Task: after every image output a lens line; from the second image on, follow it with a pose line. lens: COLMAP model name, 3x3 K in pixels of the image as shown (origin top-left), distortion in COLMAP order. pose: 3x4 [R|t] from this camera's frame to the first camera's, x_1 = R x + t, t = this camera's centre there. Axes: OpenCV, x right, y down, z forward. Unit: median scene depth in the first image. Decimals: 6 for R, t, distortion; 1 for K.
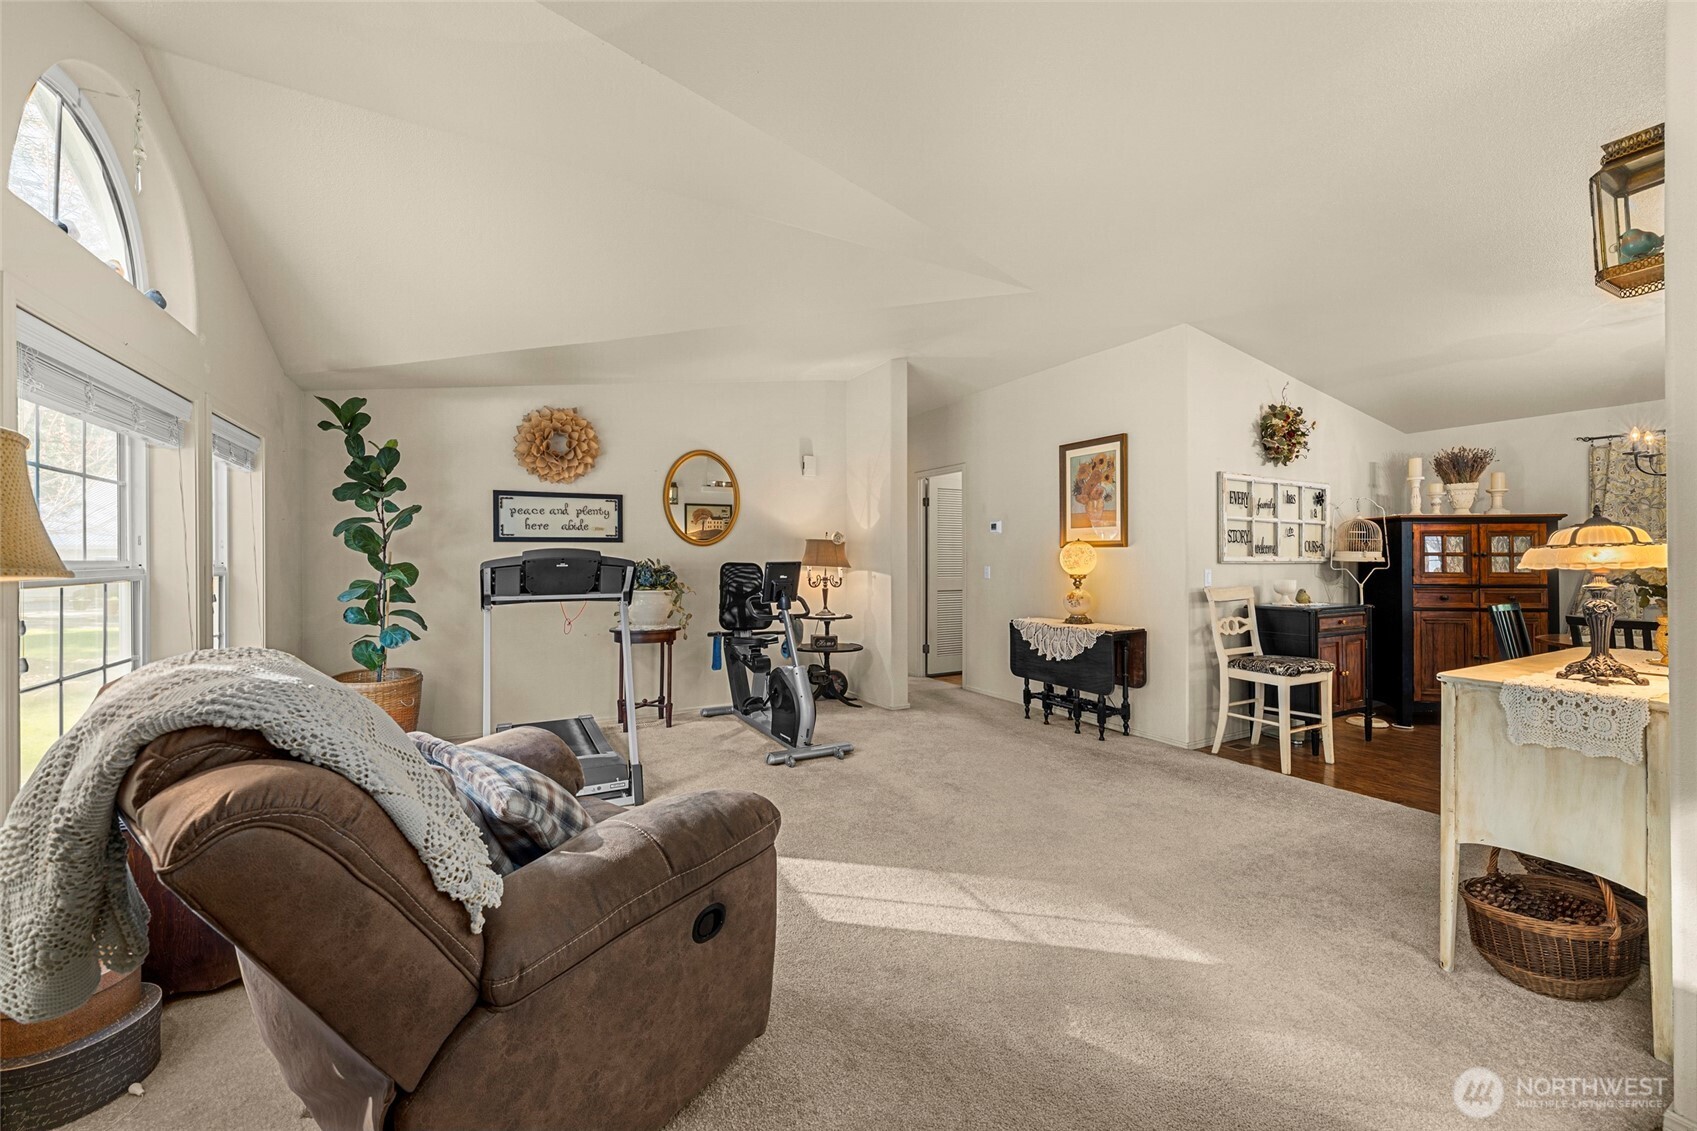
lens RADIAL K [[671.7, 0, 851.9], [0, 671.7, 557.7], [0, 0, 1]] dist [-0.000505, -0.000101]
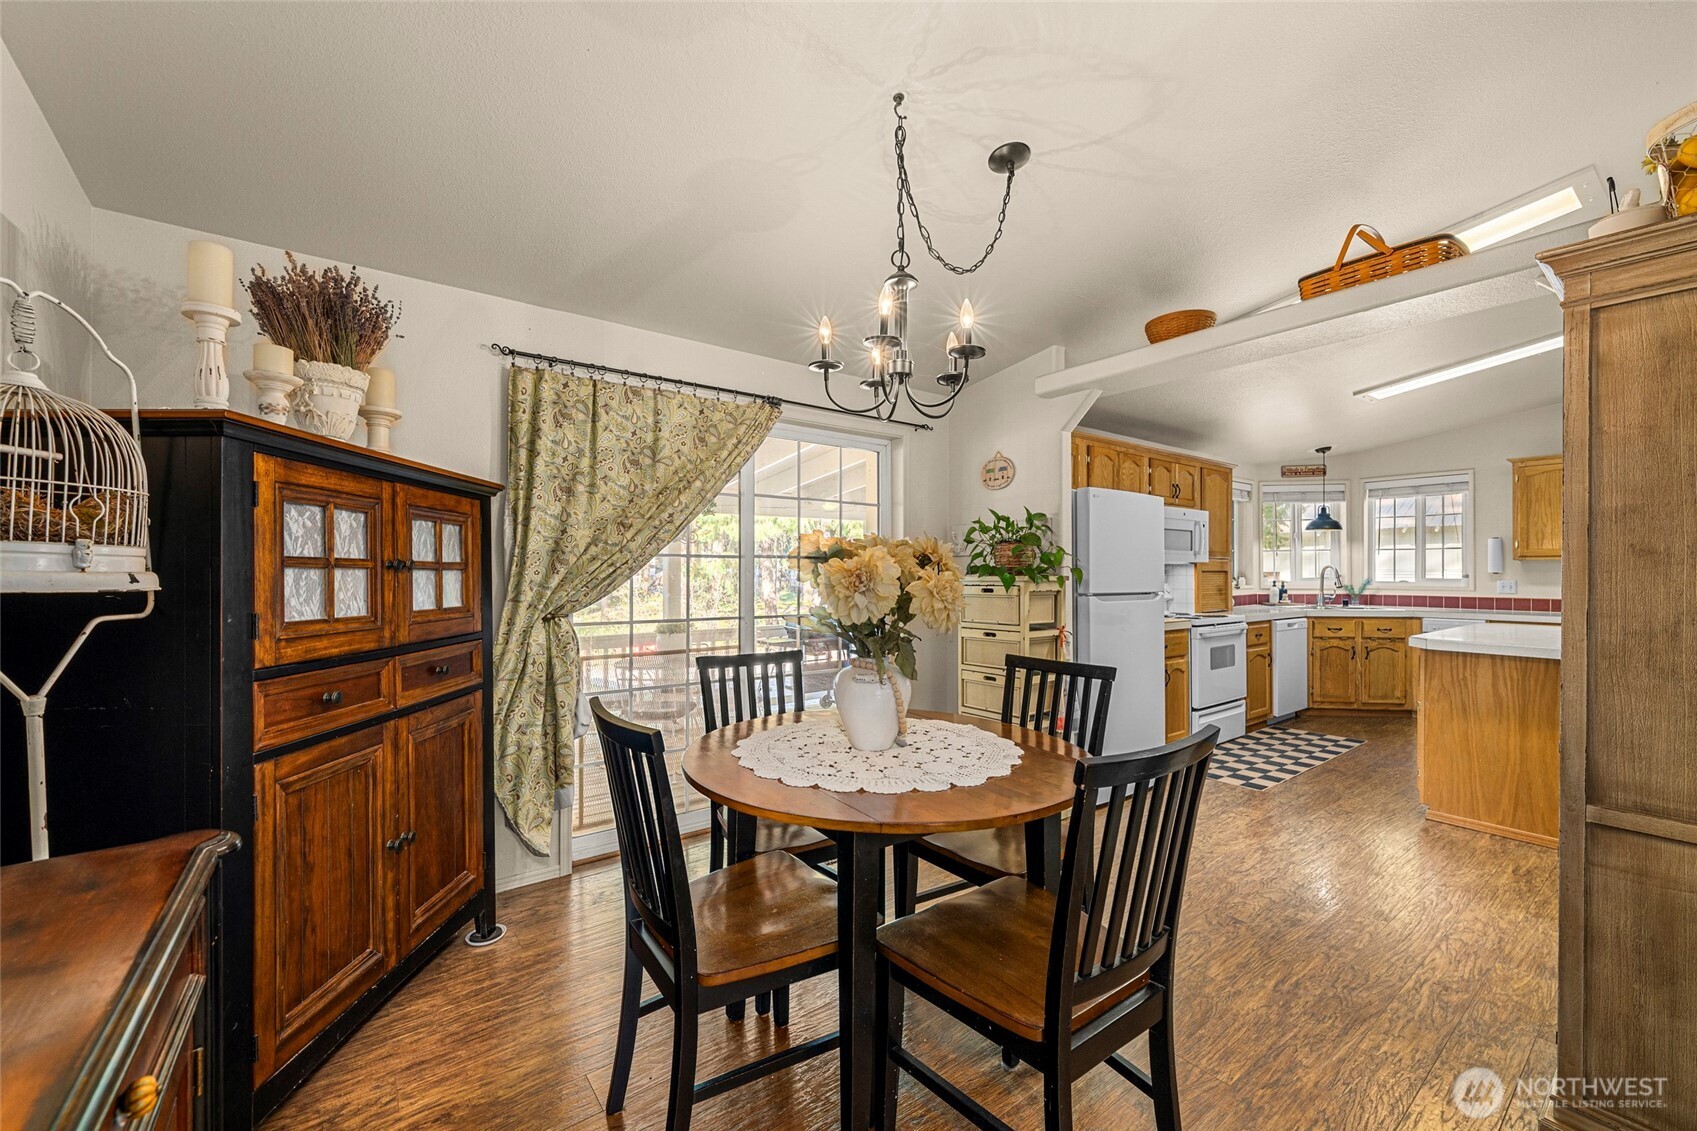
lens RADIAL K [[671.7, 0, 849.6], [0, 671.7, 569.9], [0, 0, 1]] dist [-0.000505, -0.000101]
pose [[-0.131511, 0.005203, 0.991301, 0.530097], [0.000592, 0.999986, -0.005170, 0.000008], [-0.991315, -0.000093, -0.131512, 0.794369]]
